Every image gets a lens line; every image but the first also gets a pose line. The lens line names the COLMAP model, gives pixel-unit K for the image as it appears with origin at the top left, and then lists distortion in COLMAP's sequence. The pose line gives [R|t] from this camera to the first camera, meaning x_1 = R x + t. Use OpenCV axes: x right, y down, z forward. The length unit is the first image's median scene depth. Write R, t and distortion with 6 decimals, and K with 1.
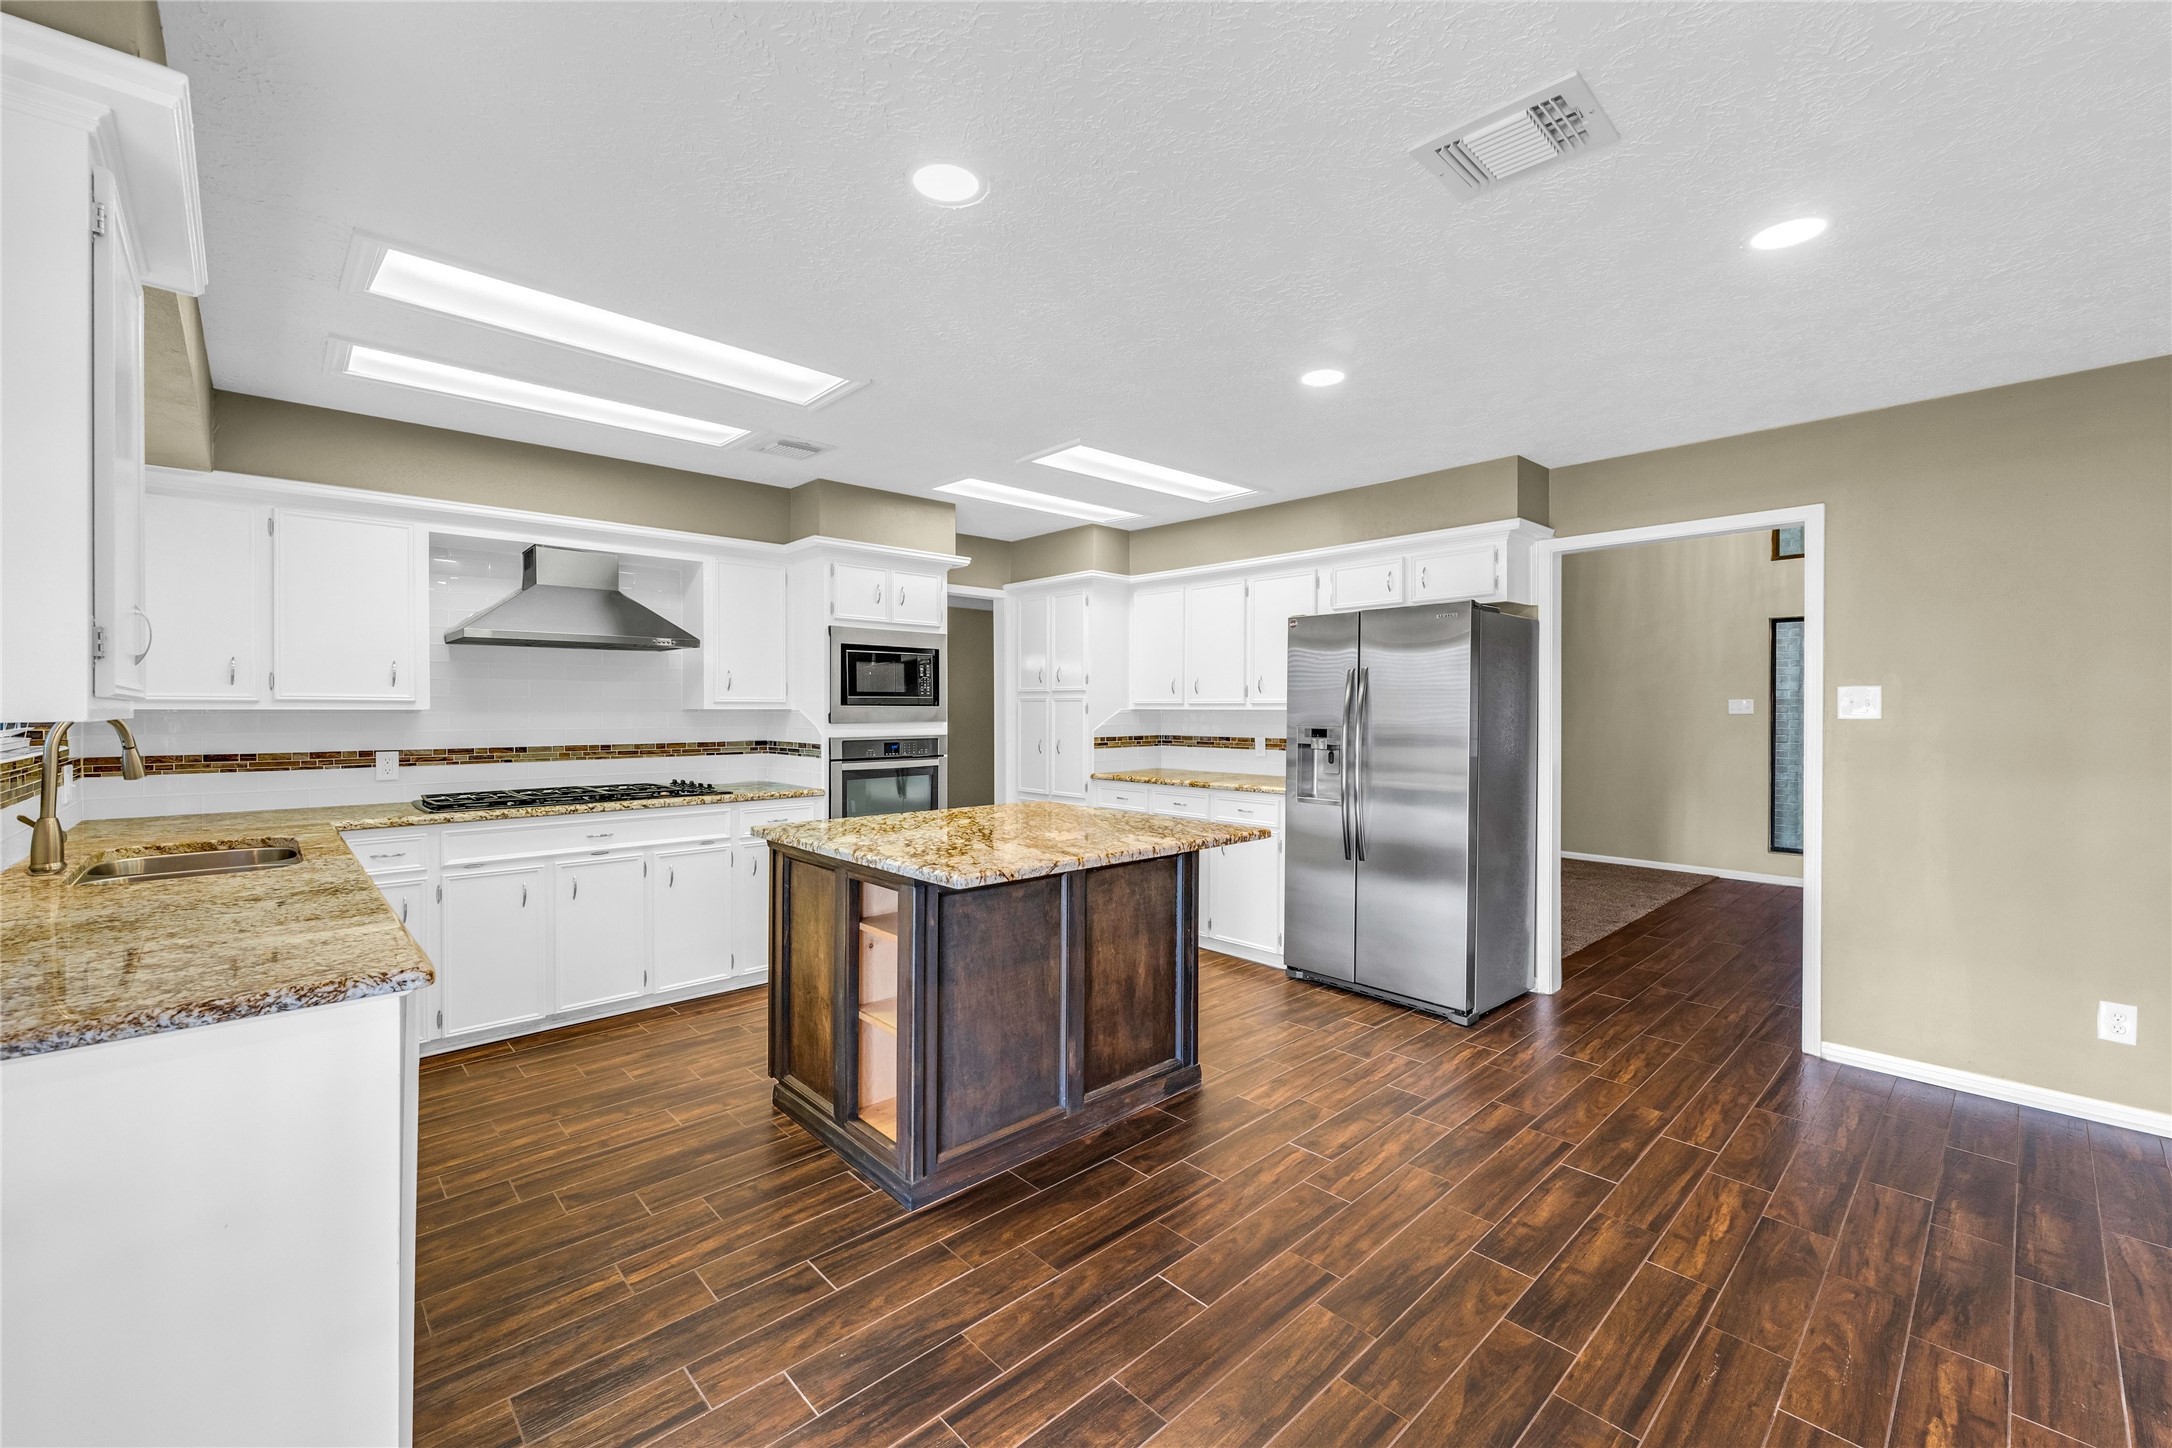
lens RADIAL K [[881.8, 0, 1089.7], [0, 881.8, 709.6], [0, 0, 1]] dist [0.001801, -0.000108]
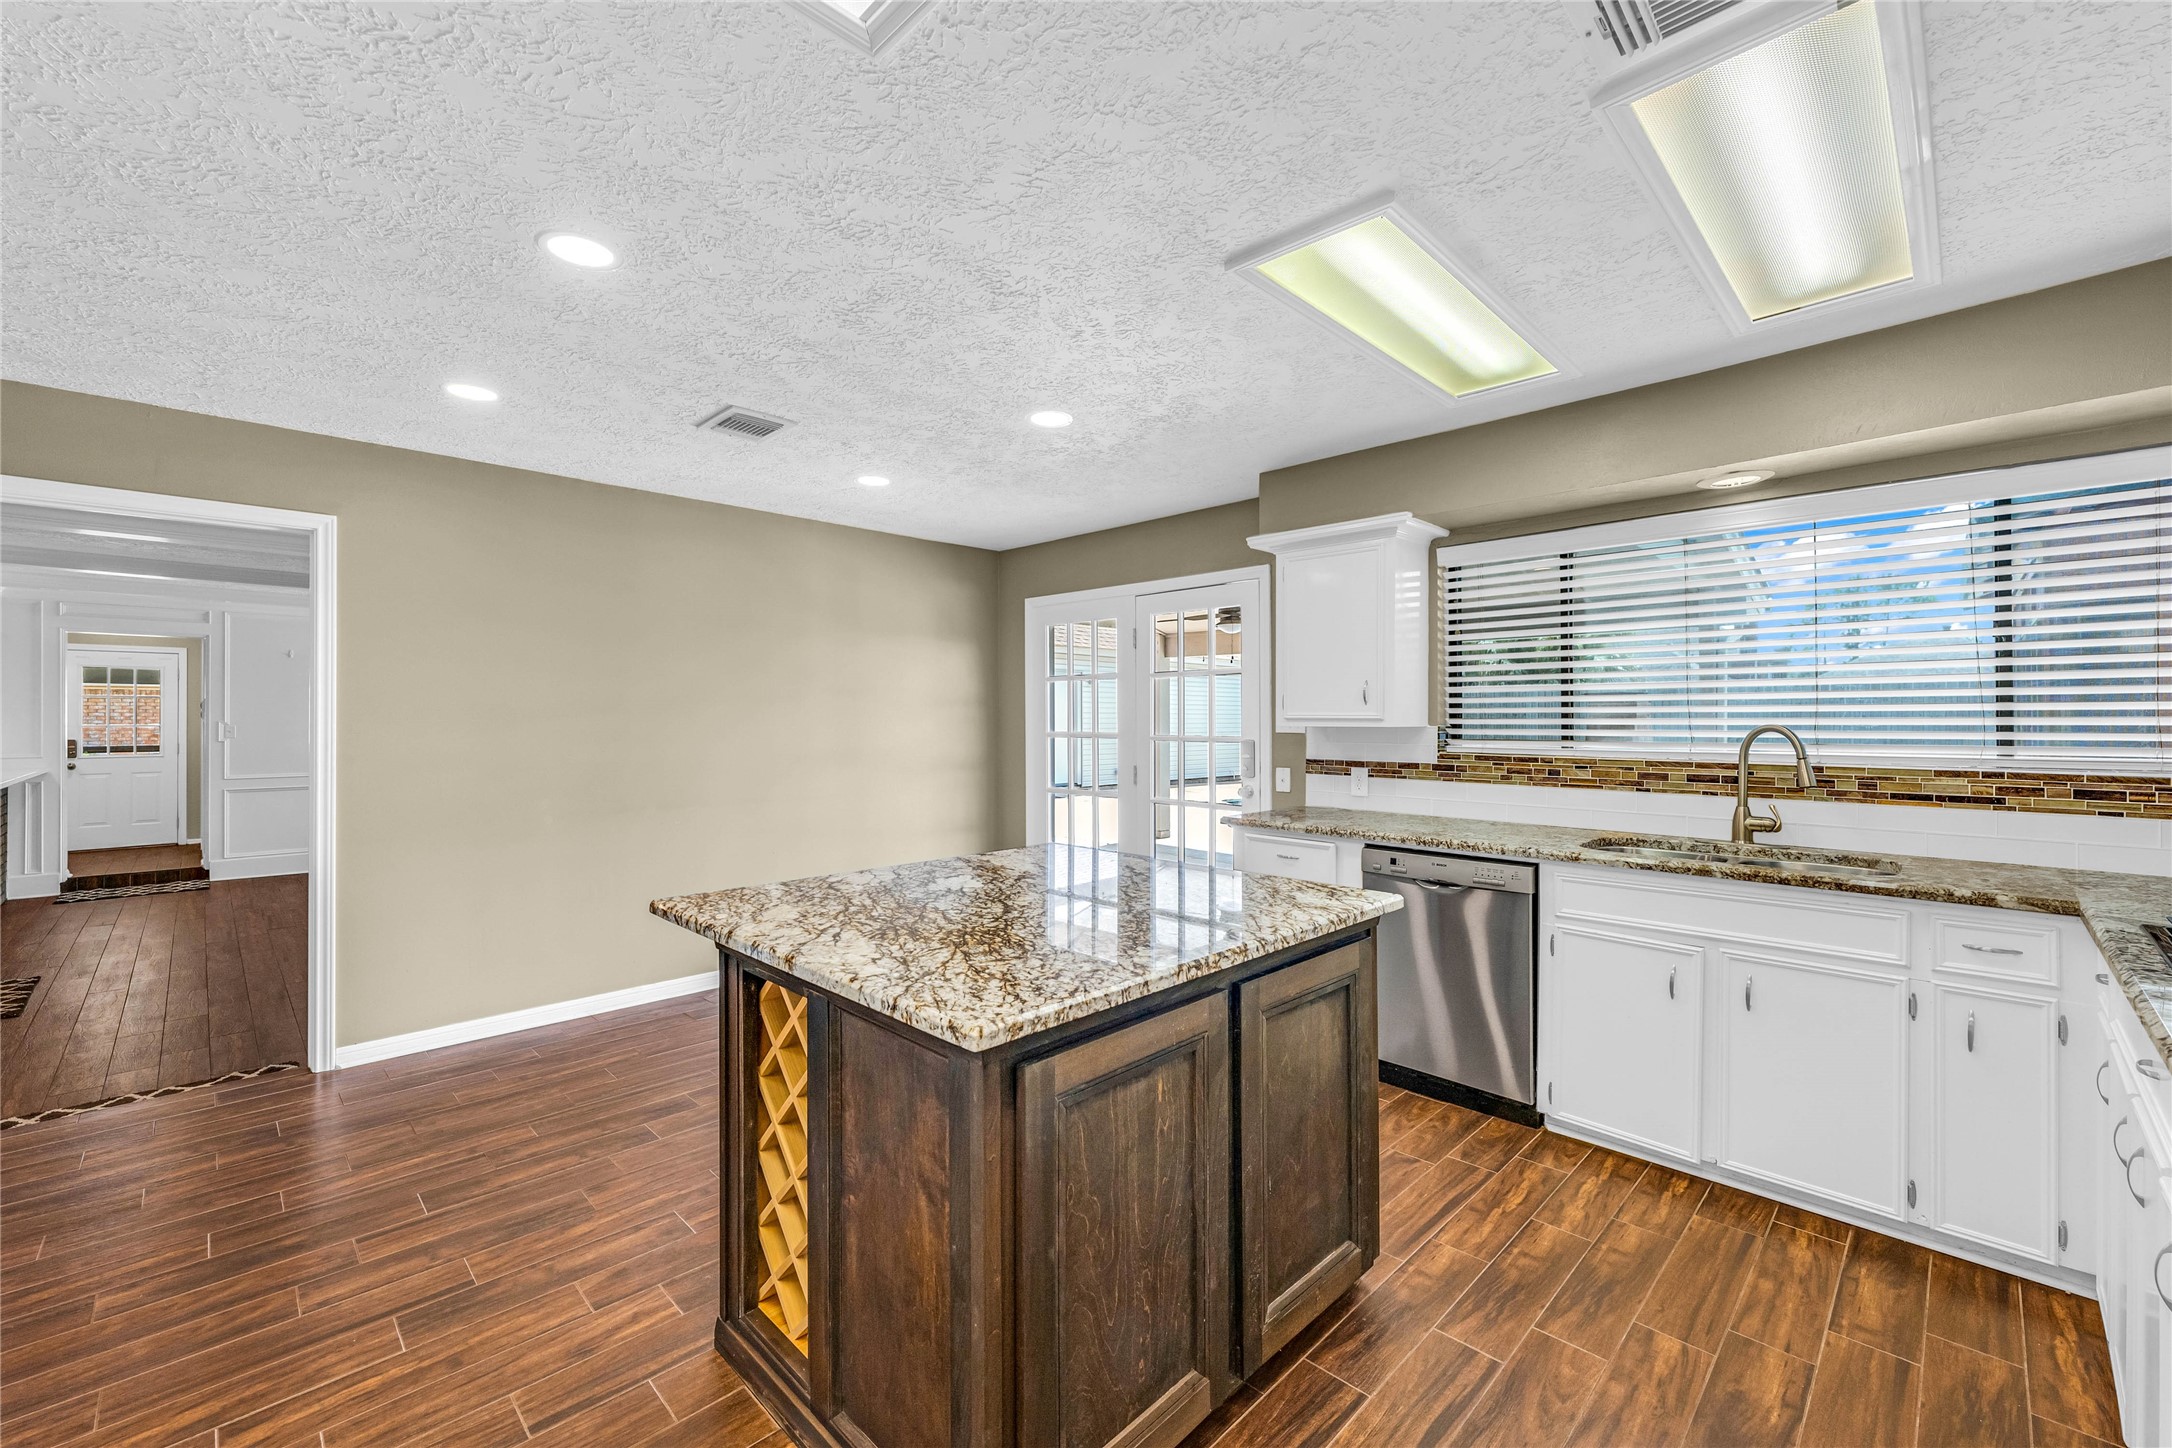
lens RADIAL K [[881.8, 0, 1092.9], [0, 881.8, 716.8], [0, 0, 1]] dist [0.001801, -0.000108]
pose [[-0.999405, -0.001582, -0.034462, -0.087919], [-0.001559, 0.999999, -0.000695, -0.005705], [0.034463, -0.000641, -0.999406, 1.288438]]
